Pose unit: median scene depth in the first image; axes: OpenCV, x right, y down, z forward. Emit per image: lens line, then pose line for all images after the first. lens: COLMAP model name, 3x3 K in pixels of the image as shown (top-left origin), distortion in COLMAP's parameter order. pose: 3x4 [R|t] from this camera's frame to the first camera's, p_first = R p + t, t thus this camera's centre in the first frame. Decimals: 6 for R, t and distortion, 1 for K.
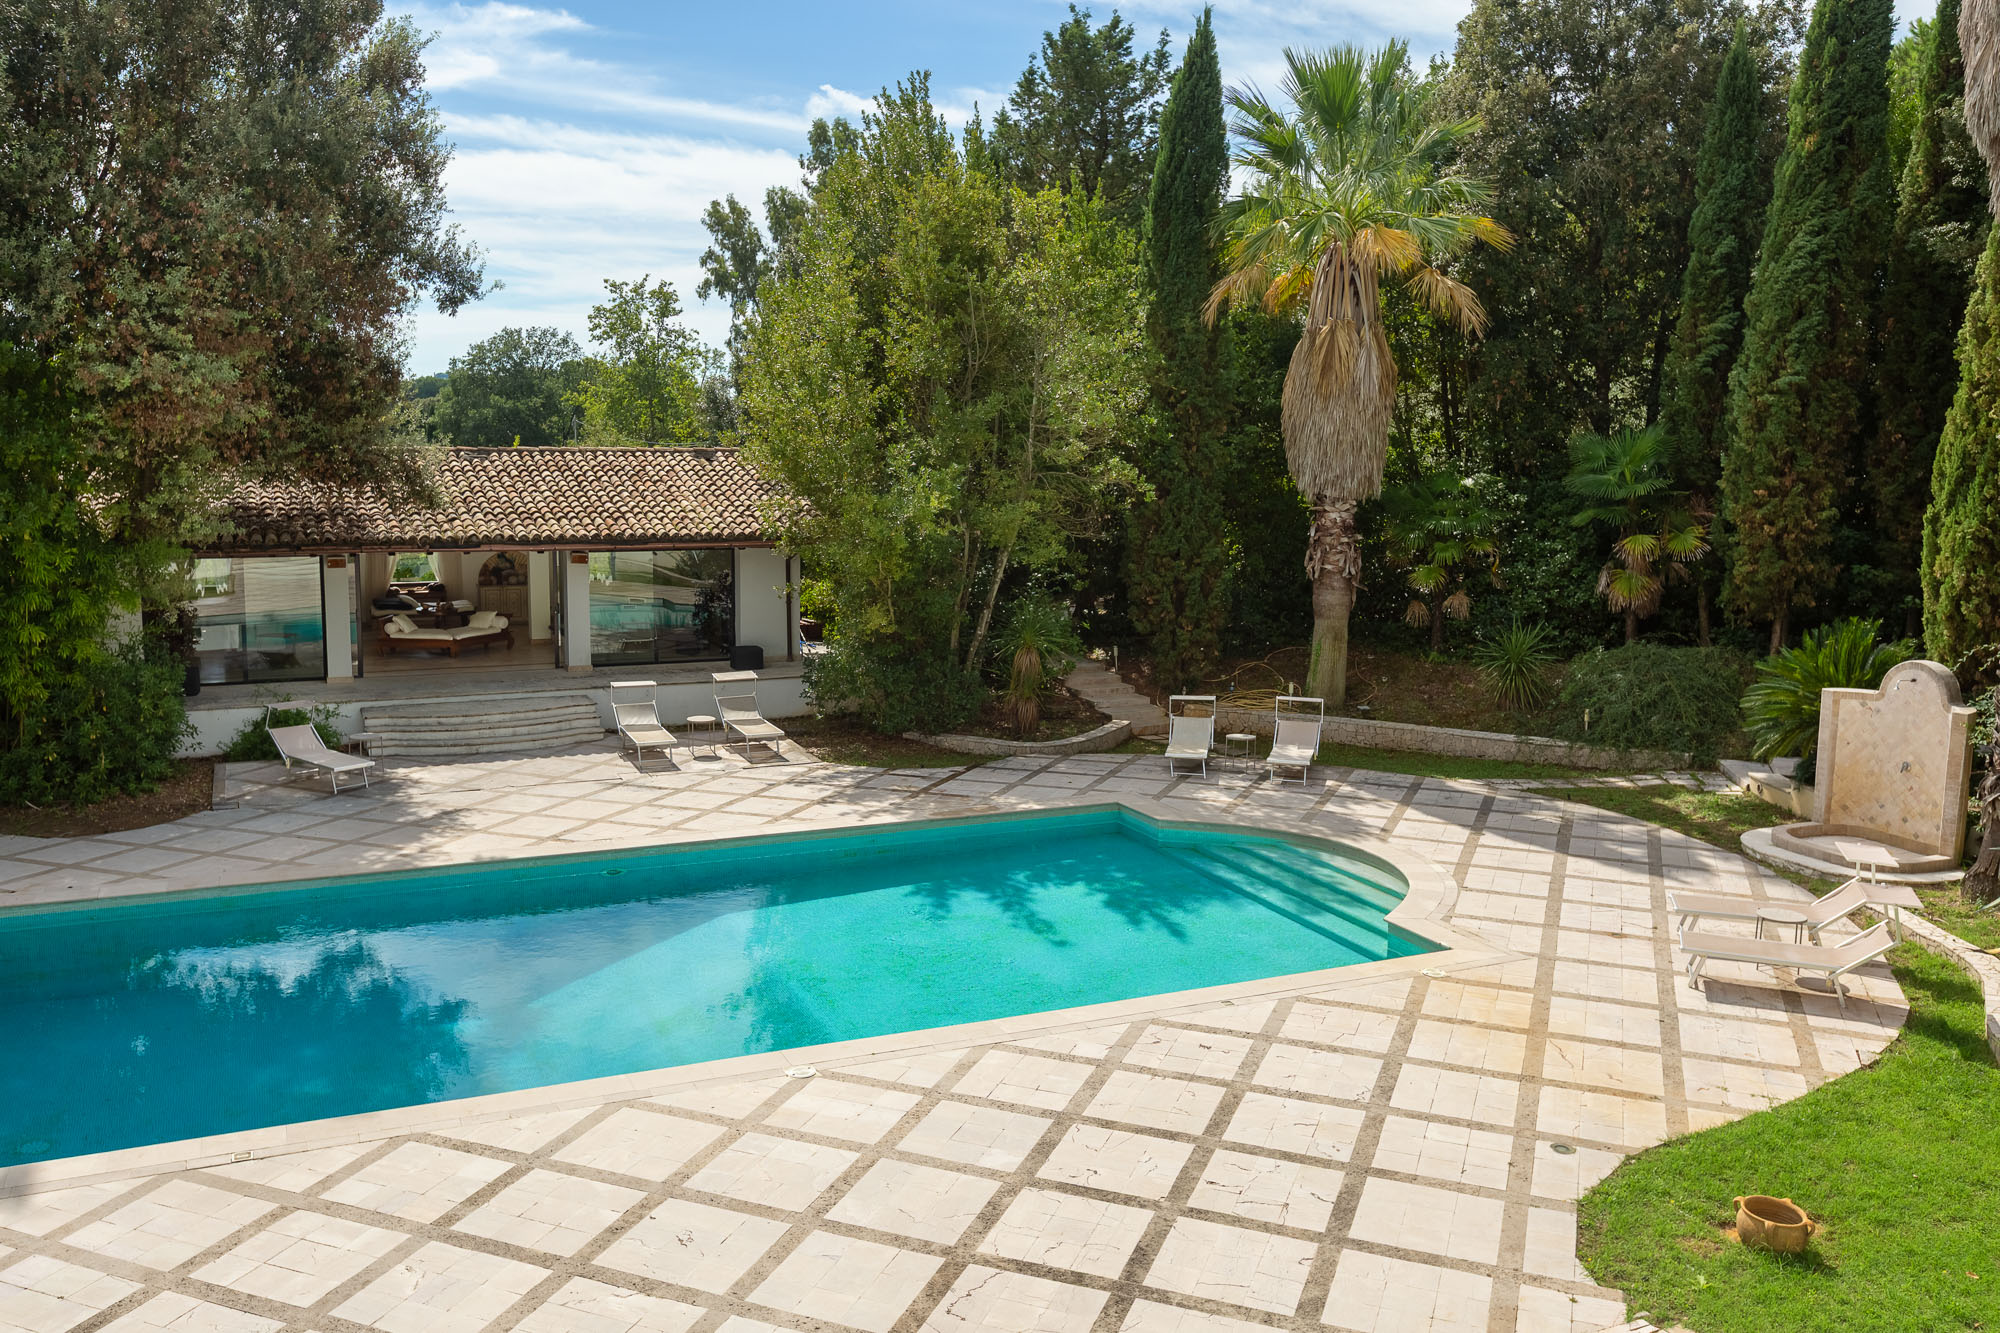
lens RADIAL K [[1616.4, 0, 1000.0], [0, 1616.4, 666.5], [0, 0, 1]] dist [-0.010548, -0.004137]
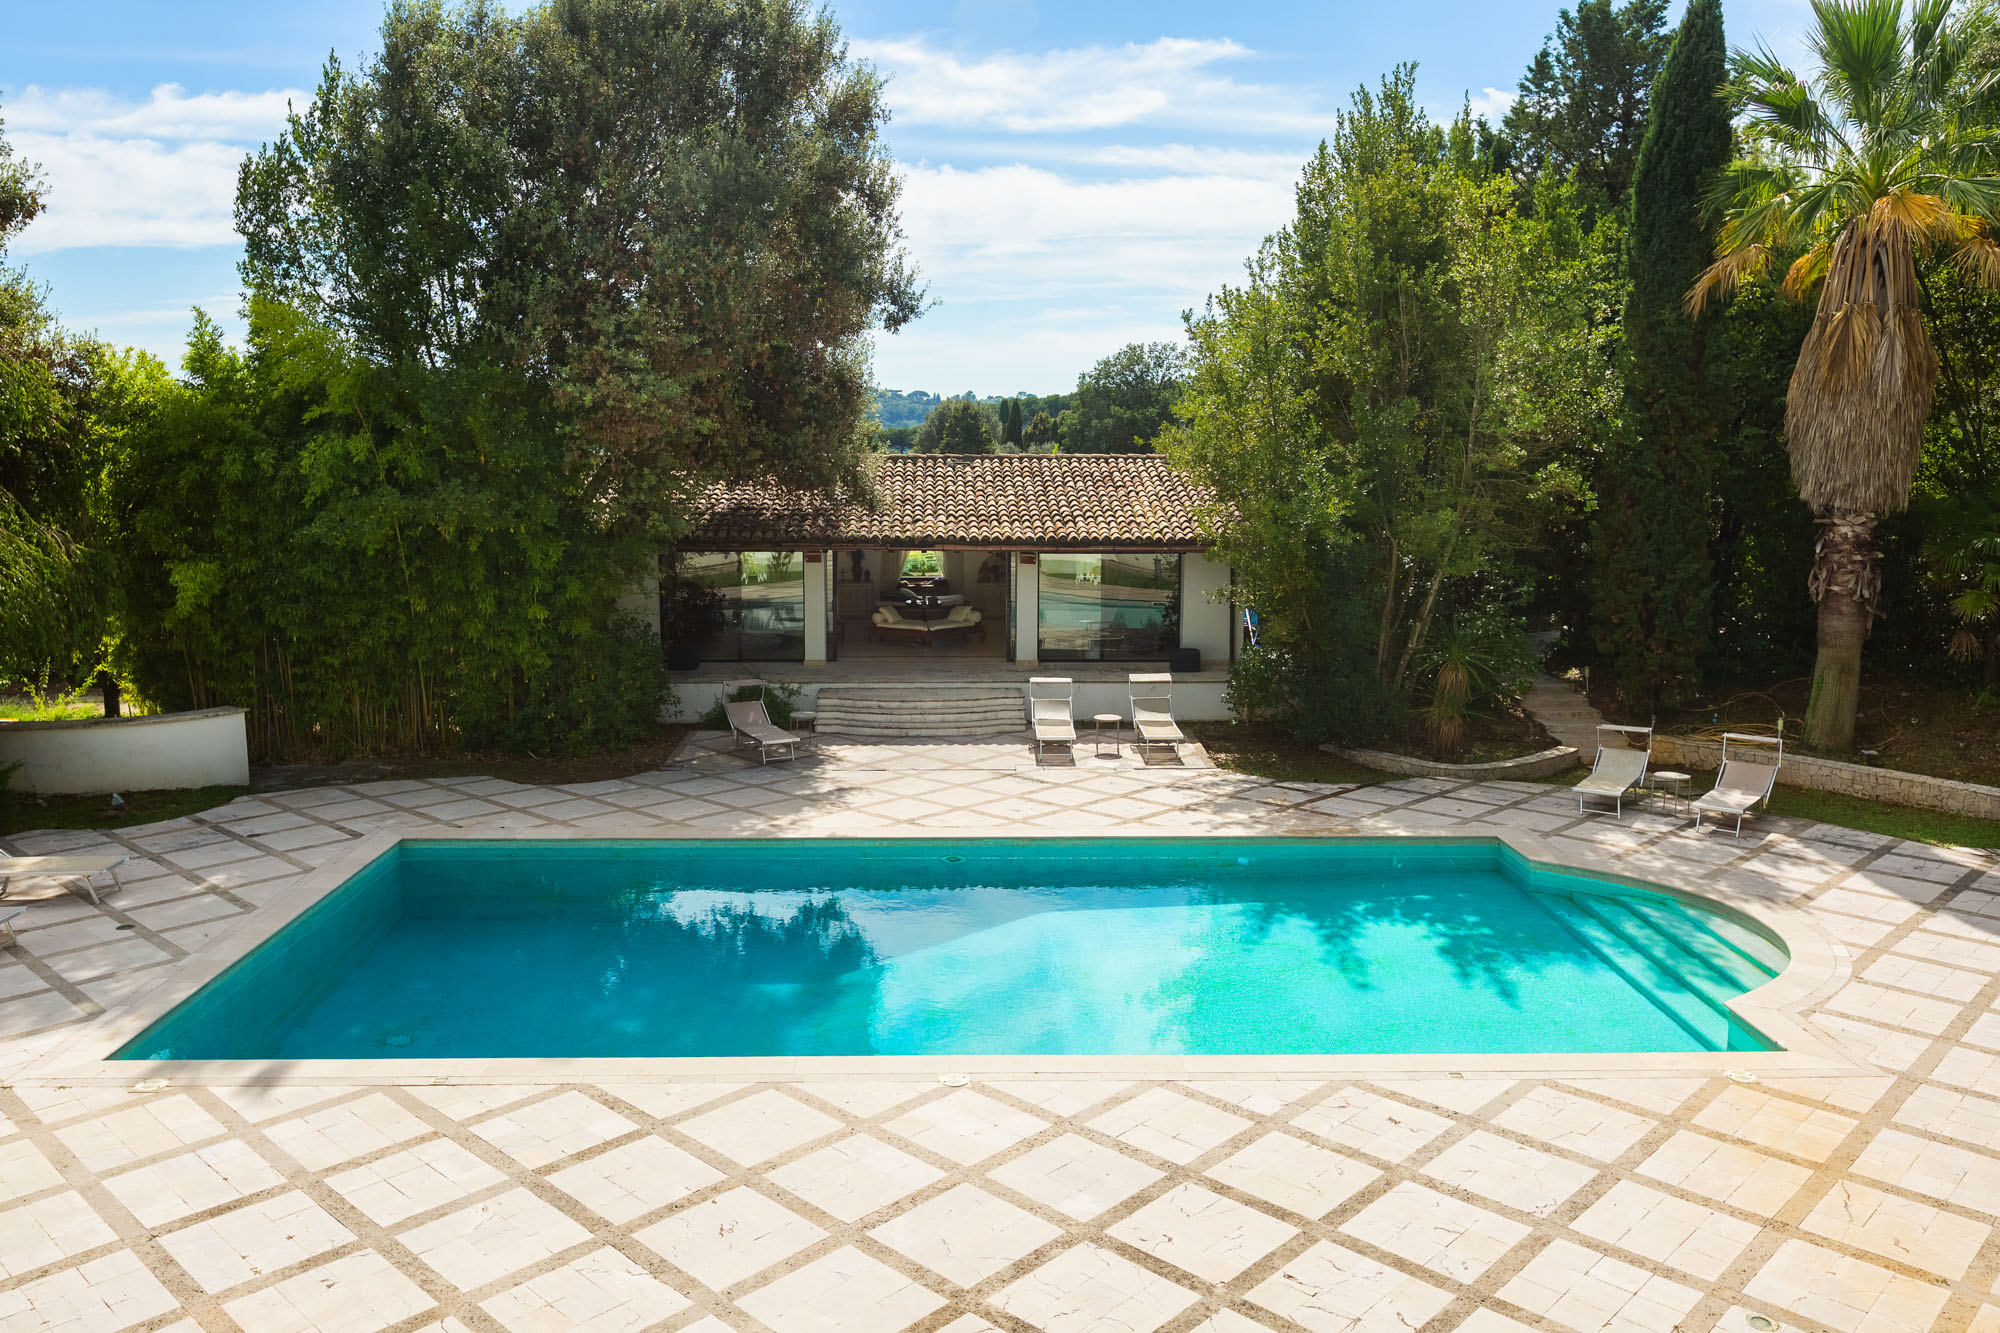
lens RADIAL K [[1545.7, 0, 995.7], [0, 1545.7, 663.9], [0, 0, 1]] dist [0.002691, -0.009491]
pose [[0.920044, 0.049377, -0.388690, 0.131531], [-0.049174, 0.998735, 0.010478, -0.008695], [0.388716, 0.009473, 0.921309, 0.064699]]
